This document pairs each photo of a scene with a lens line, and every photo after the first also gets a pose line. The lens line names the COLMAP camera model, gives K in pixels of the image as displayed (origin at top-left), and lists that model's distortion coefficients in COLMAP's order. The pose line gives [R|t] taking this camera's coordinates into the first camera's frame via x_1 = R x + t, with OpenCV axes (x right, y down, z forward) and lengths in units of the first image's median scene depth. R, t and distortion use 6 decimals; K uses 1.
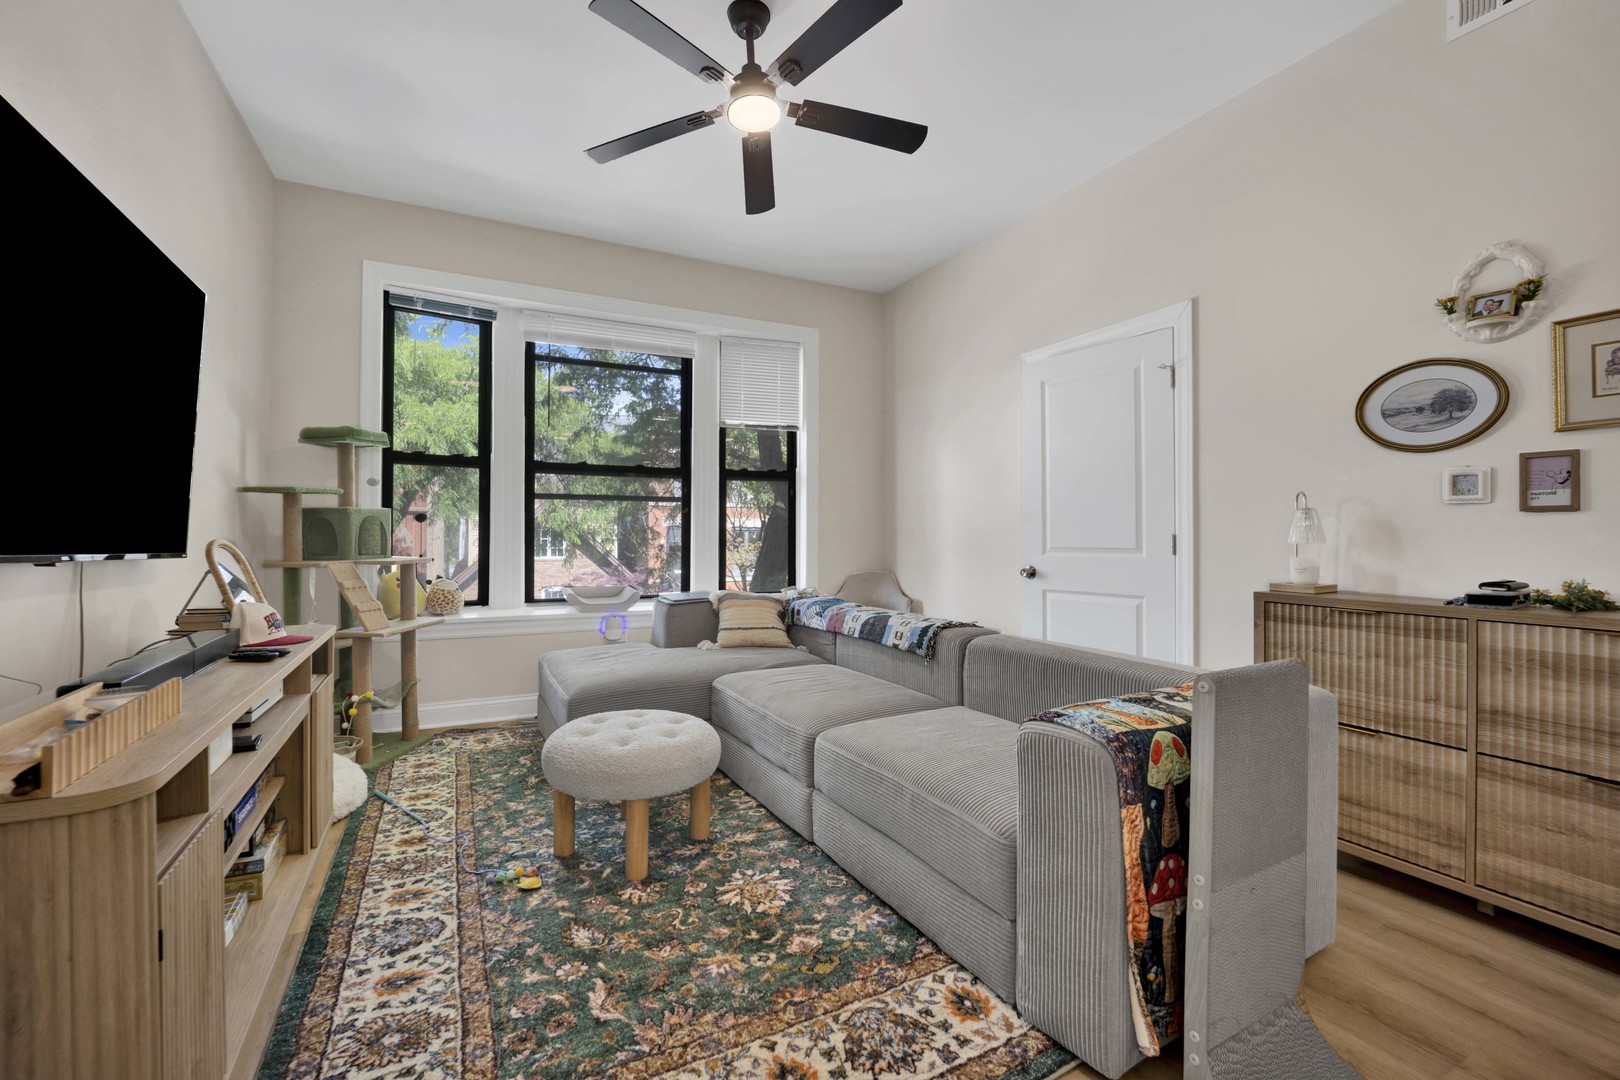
lens RADIAL K [[674.8, 0, 806.9], [0, 674.8, 532.6], [0, 0, 1]] dist [-0.023361, -0.000165]
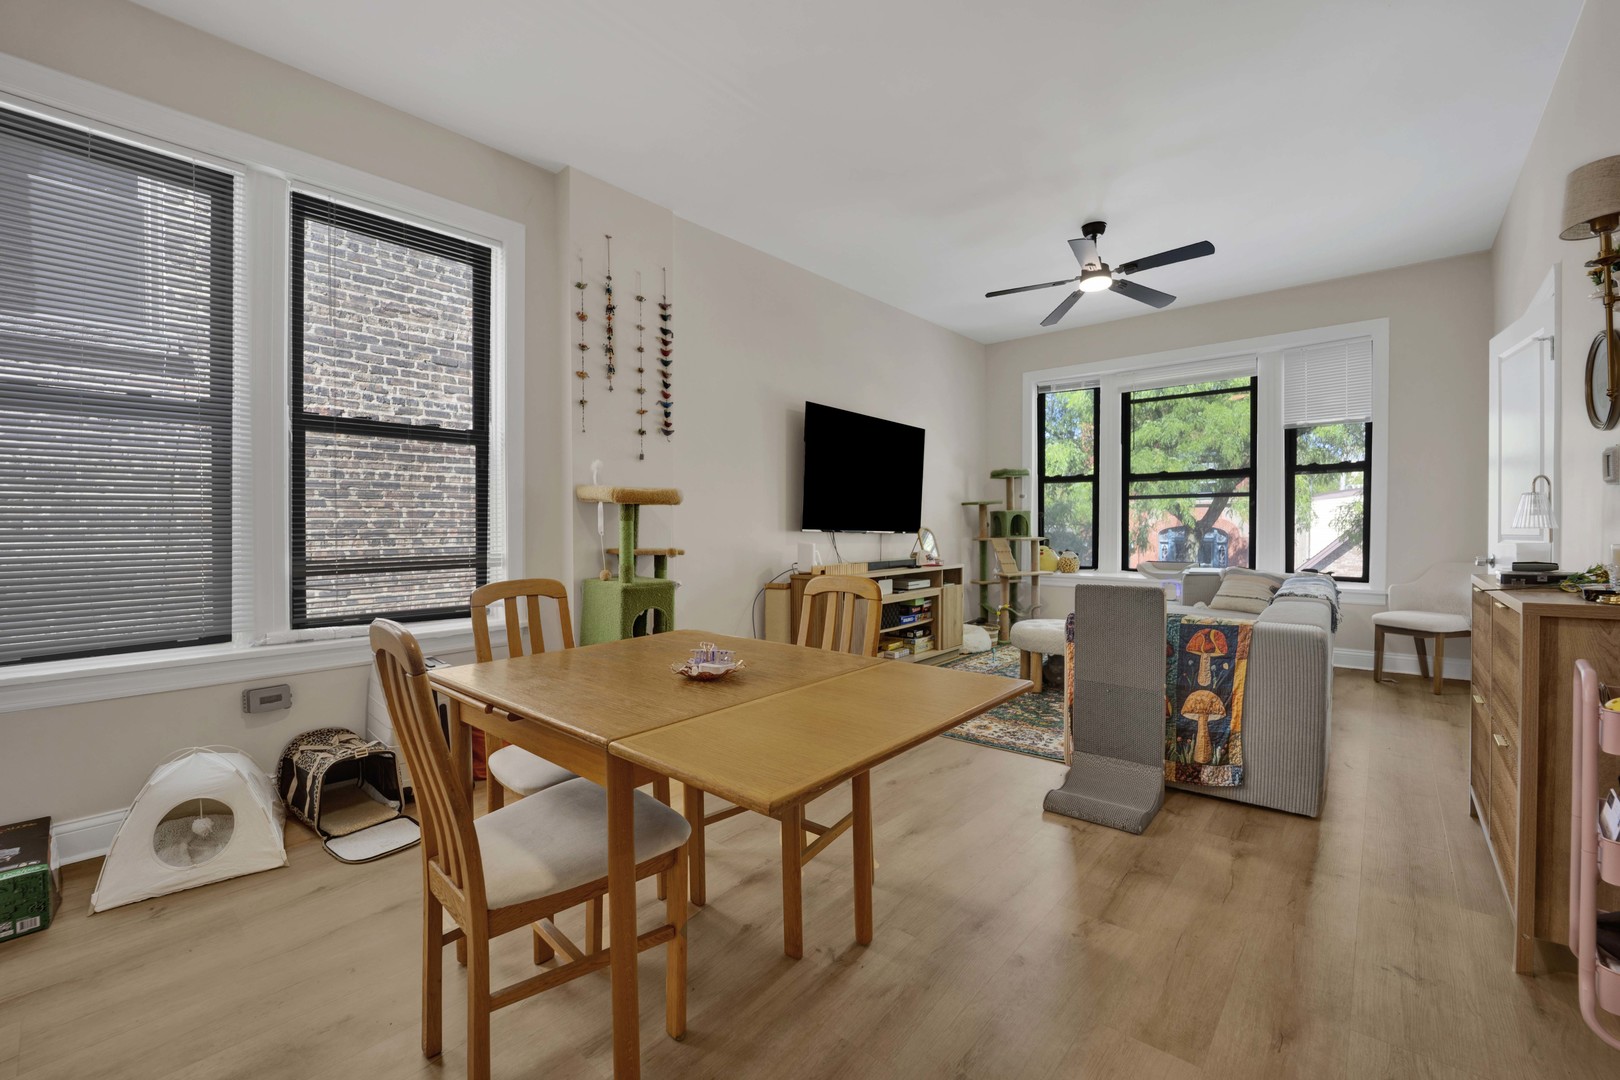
lens RADIAL K [[674.8, 0, 806.9], [0, 674.8, 532.6], [0, 0, 1]] dist [-0.023361, -0.000165]
pose [[0.378766, 0.005959, -0.925473, 1.692814], [0.006307, 0.999939, 0.009020, 0.008451], [0.925471, -0.009253, 0.378705, -0.514963]]
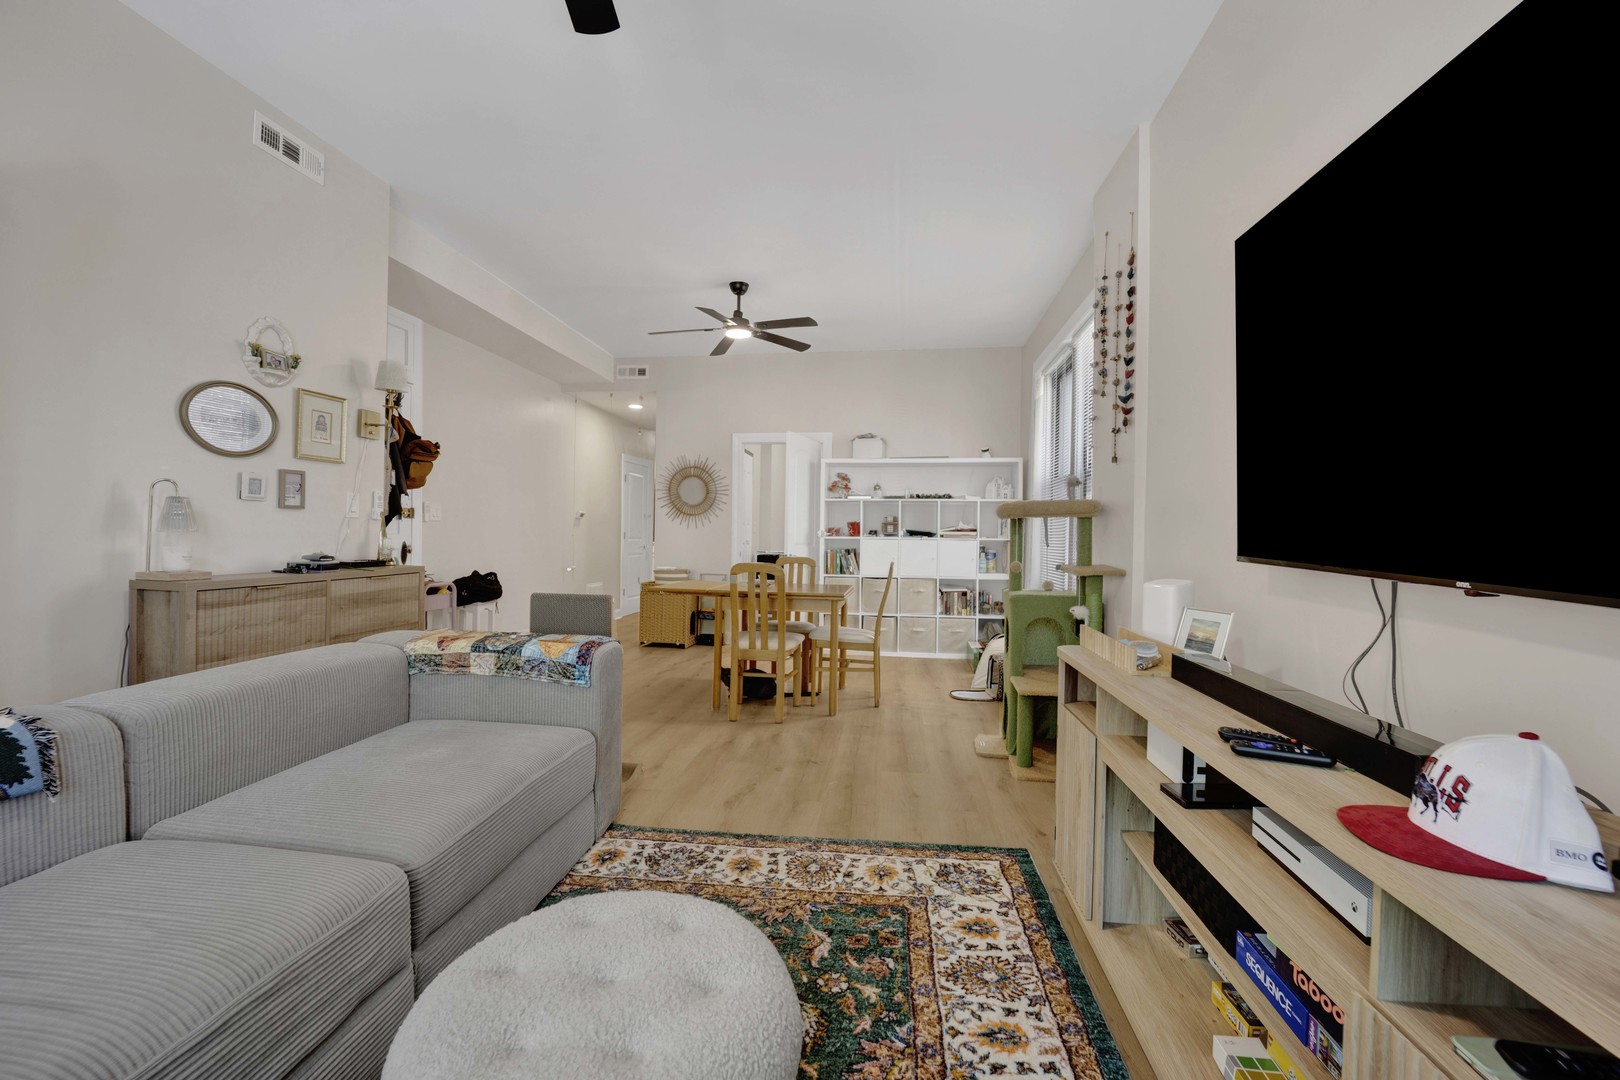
lens RADIAL K [[674.8, 0, 806.9], [0, 674.8, 532.6], [0, 0, 1]] dist [-0.023361, -0.000165]
pose [[-0.823519, -0.016181, 0.567058, -0.825310], [-0.019185, 0.999816, 0.000668, -0.000861], [-0.566965, -0.010329, -0.823677, 1.748668]]
